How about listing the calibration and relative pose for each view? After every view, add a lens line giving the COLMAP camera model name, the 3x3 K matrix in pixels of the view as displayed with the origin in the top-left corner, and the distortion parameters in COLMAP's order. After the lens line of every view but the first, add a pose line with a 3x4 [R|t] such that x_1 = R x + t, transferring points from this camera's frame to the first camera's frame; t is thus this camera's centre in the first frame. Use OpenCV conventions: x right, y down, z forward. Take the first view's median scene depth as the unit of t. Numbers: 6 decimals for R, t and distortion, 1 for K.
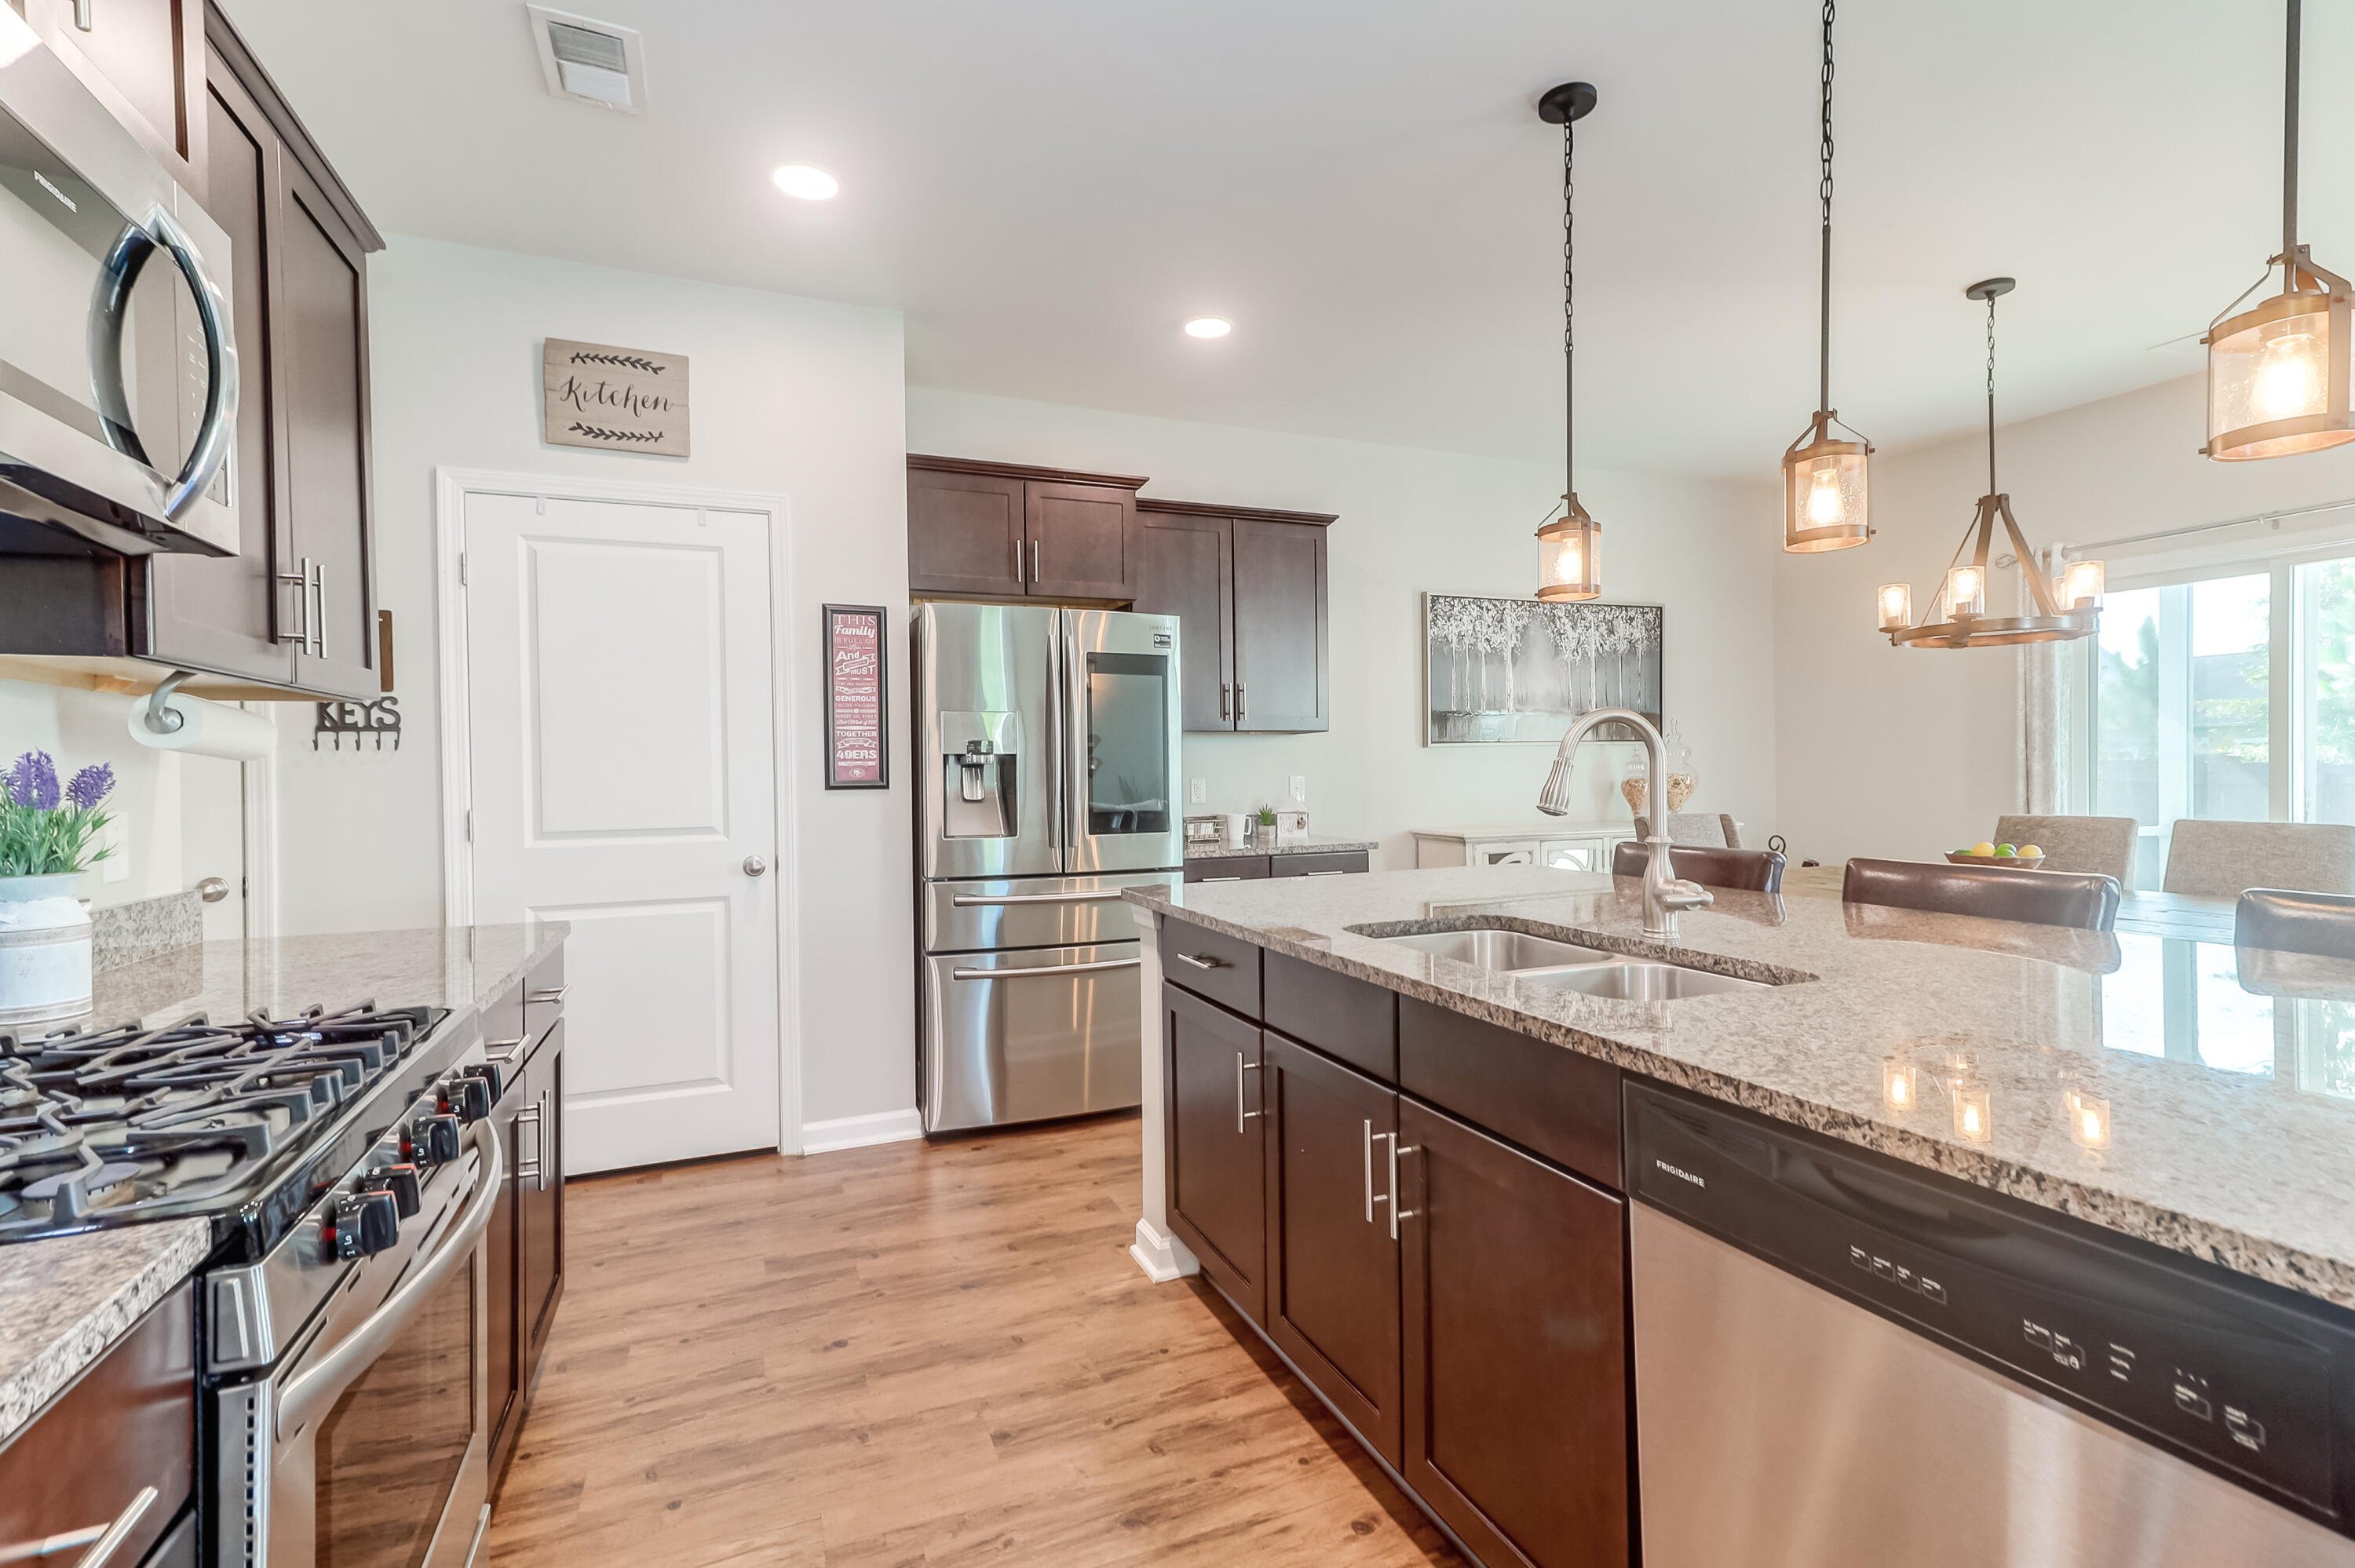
lens RADIAL K [[1074.5, 0, 1190.5], [0, 1074.5, 776.8], [0, 0, 1]] dist [0.020067, 0.000398]
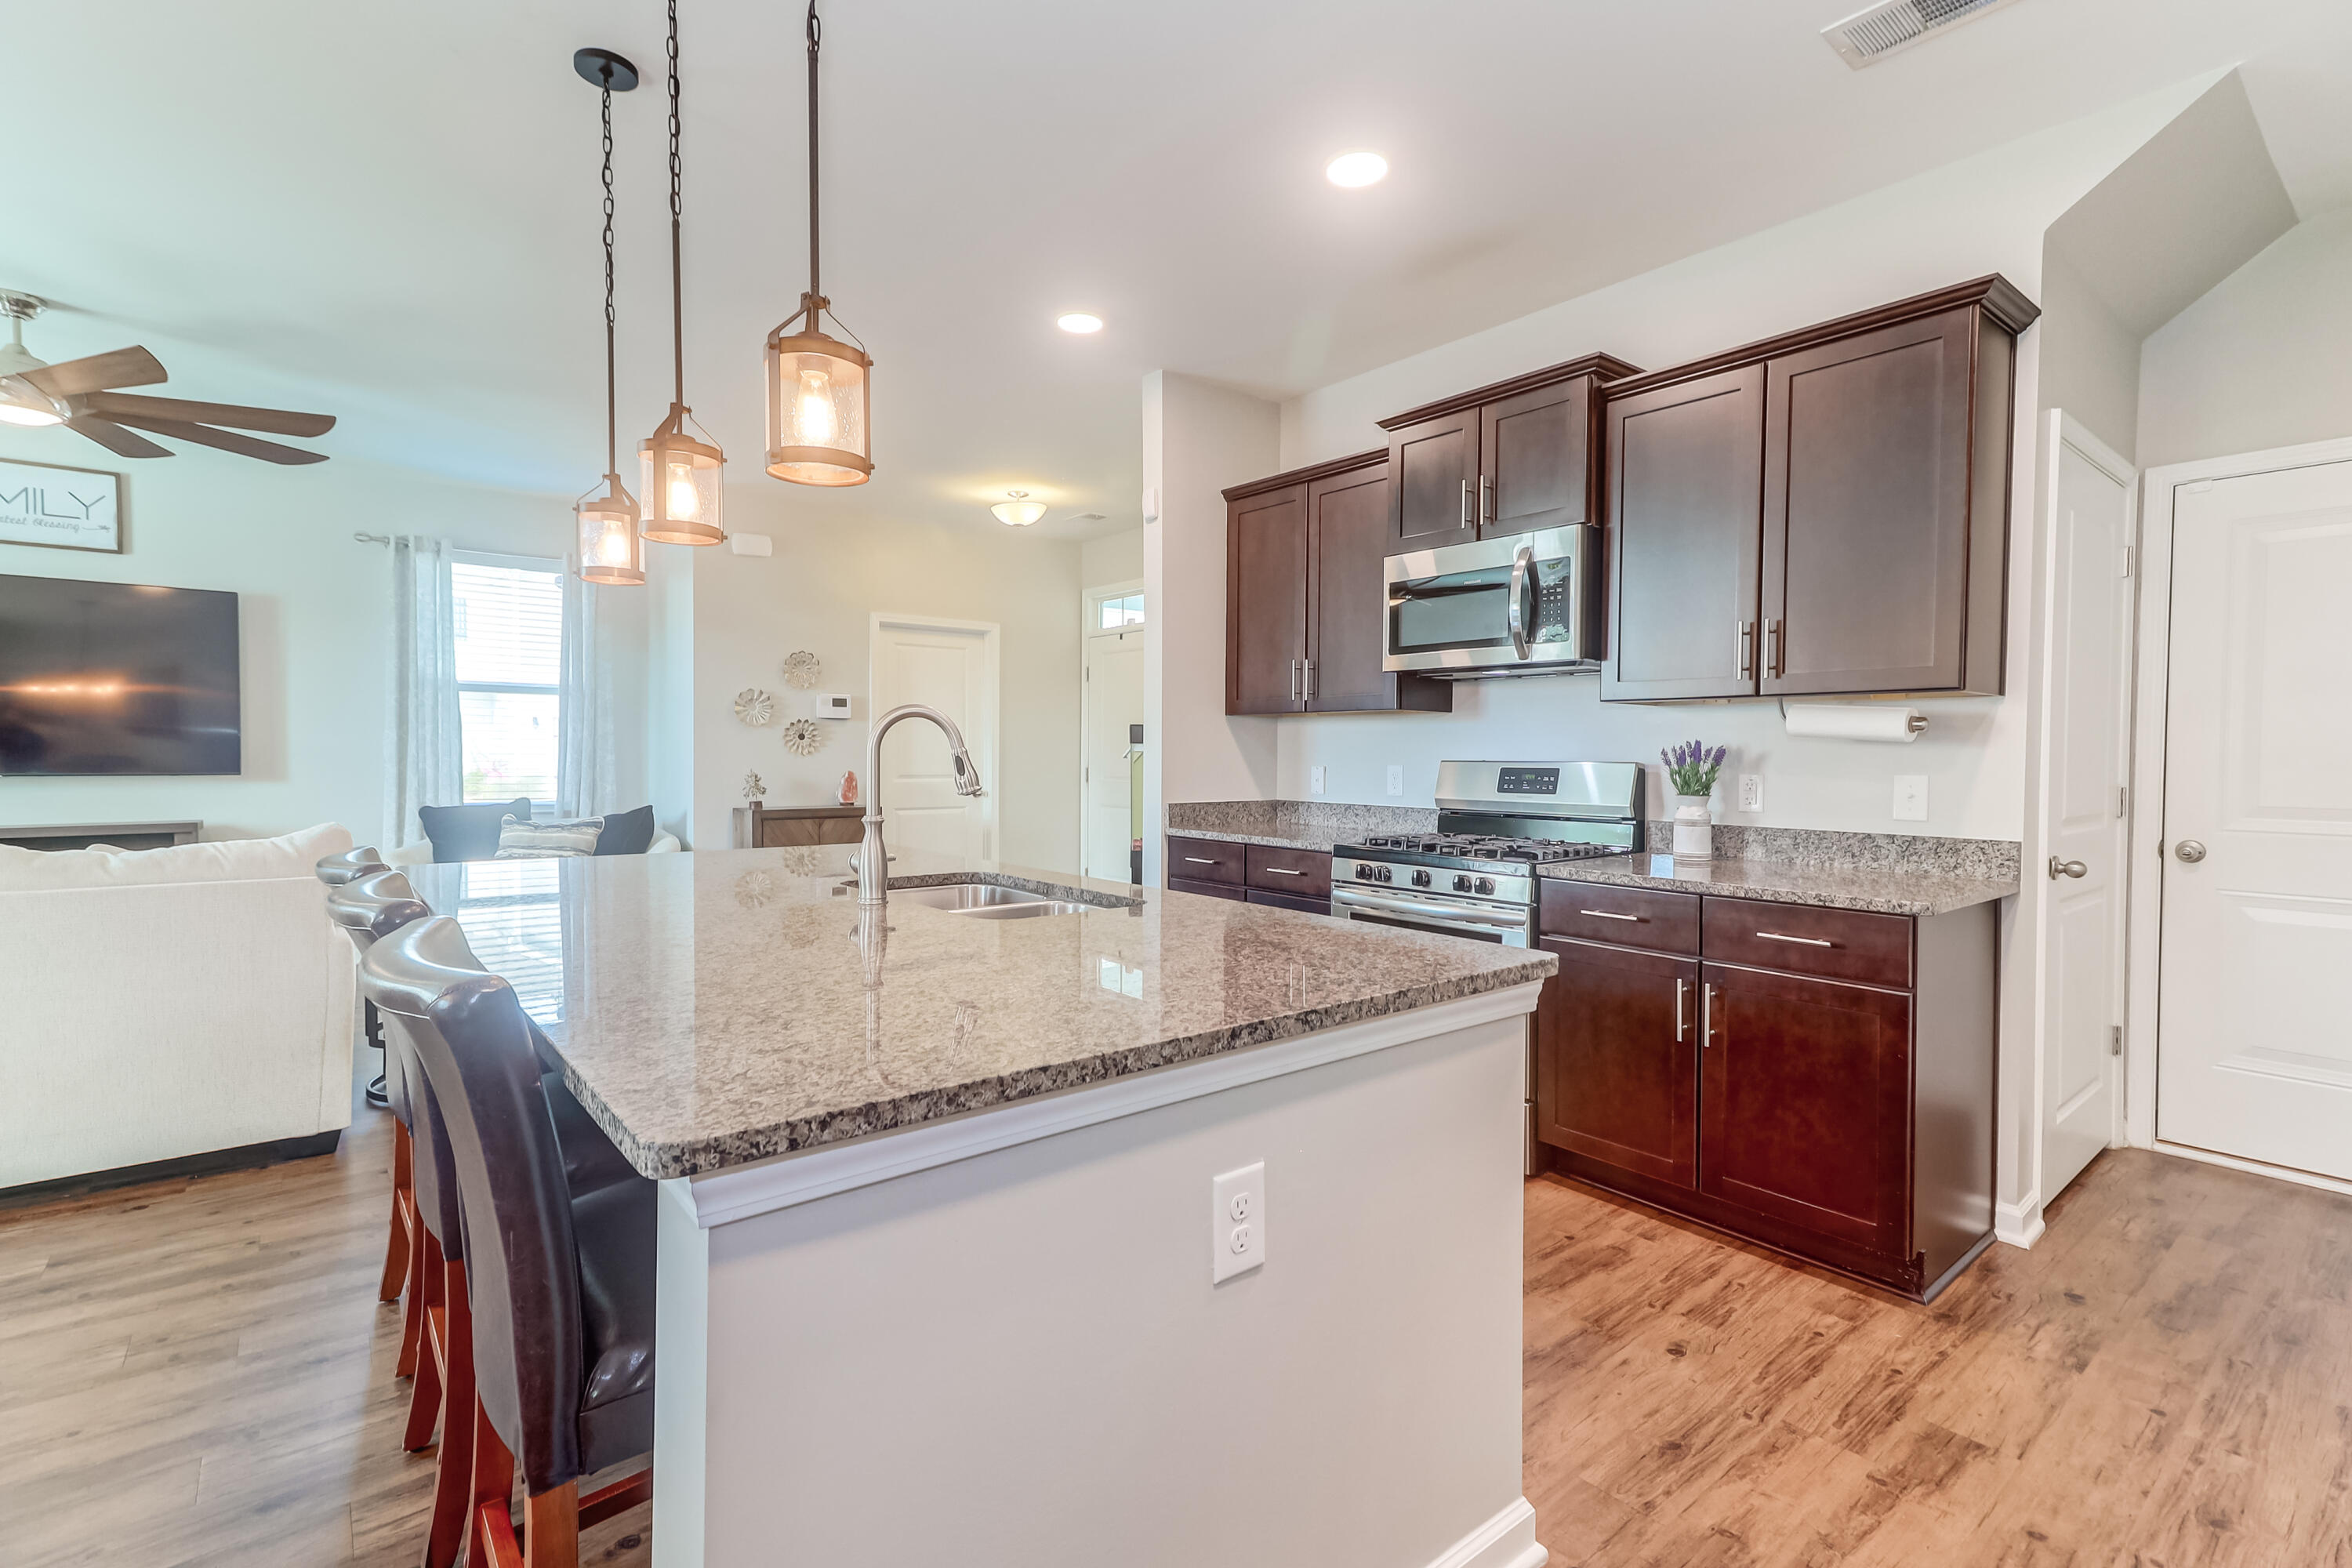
lens RADIAL K [[1073.3, 0, 1186.7], [0, 1073.3, 772.5], [0, 0, 1]] dist [0.020067, 0.000398]
pose [[-0.957401, 0.013519, -0.288447, 0.245501], [0.004463, 0.999477, 0.032032, -0.013910], [0.288729, 0.029380, -0.956960, 1.212751]]
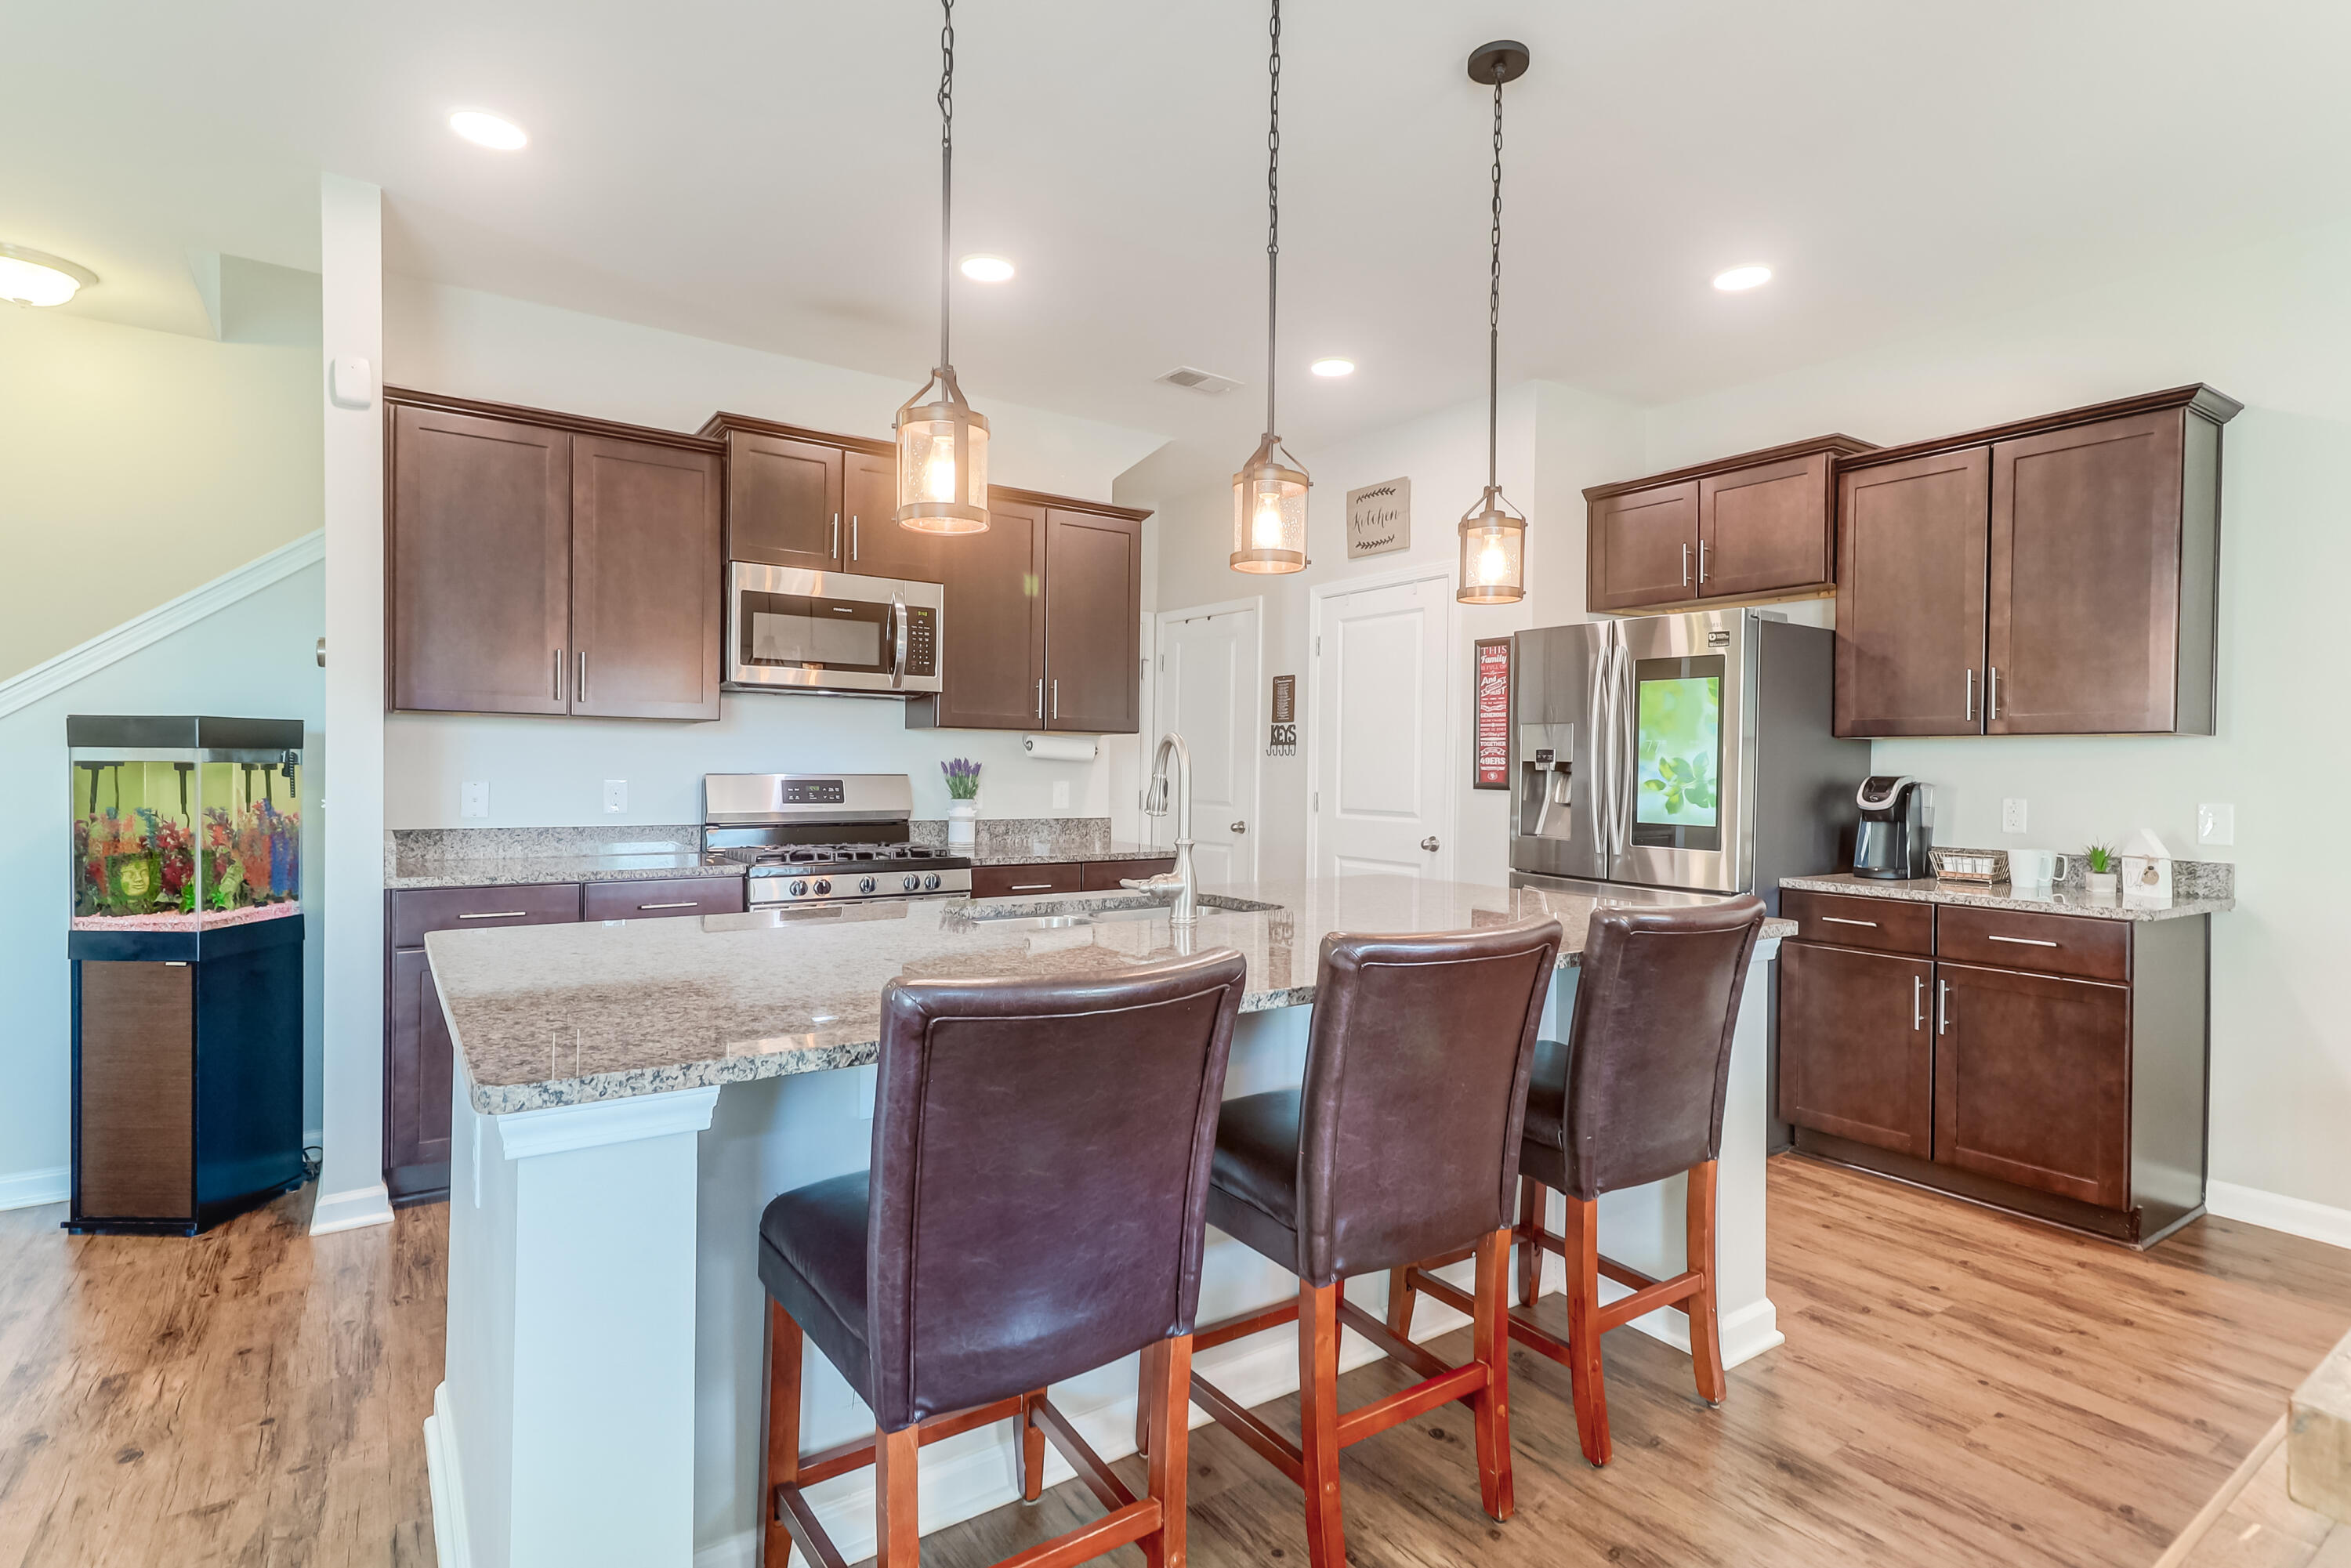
lens RADIAL K [[1160.1, 0, 1185.3], [0, 1160.1, 778.1], [0, 0, 1]] dist [0.014371, -0.000413]
pose [[0.208043, 0.026848, -0.977751, 0.938747], [-0.024537, 0.999452, 0.022222, -0.022888], [0.977812, 0.019368, 0.208588, 0.403738]]
